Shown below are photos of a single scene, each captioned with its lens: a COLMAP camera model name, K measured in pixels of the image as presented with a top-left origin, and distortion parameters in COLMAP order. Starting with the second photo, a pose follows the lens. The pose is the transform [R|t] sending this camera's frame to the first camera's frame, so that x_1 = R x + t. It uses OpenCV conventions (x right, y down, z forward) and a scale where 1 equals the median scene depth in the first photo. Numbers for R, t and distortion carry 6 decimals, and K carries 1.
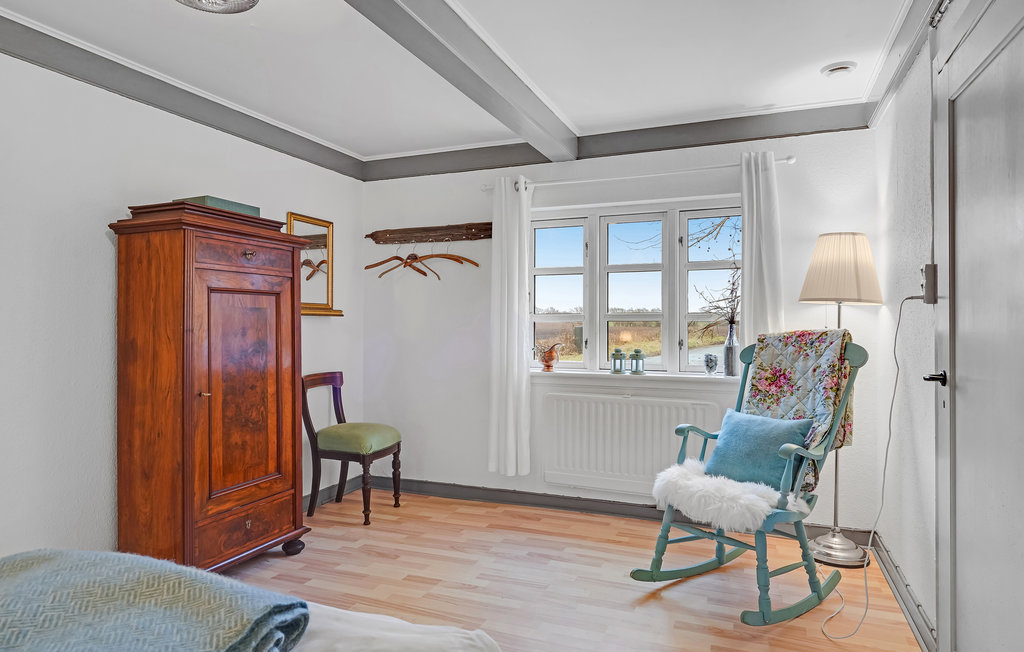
lens RADIAL K [[594.7, 0, 512.0], [0, 594.7, 326.0], [0, 0, 1]] dist [-0.000591, 0.000038]
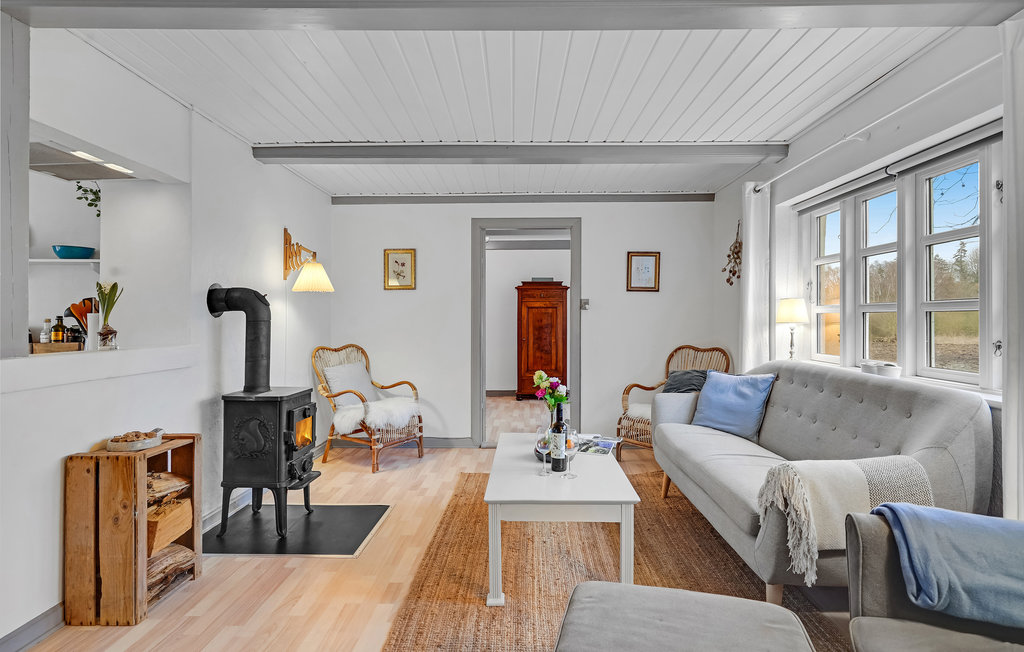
lens RADIAL K [[550.5, 0, 497.9], [0, 550.5, 320.1], [0, 0, 1]] dist [0.005134, 0.000711]
pose [[0.334549, 0.001699, -0.942377, 1.524101], [-0.000361, 0.999999, 0.001675, 0.000876], [0.942378, -0.000220, 0.334549, -0.116957]]
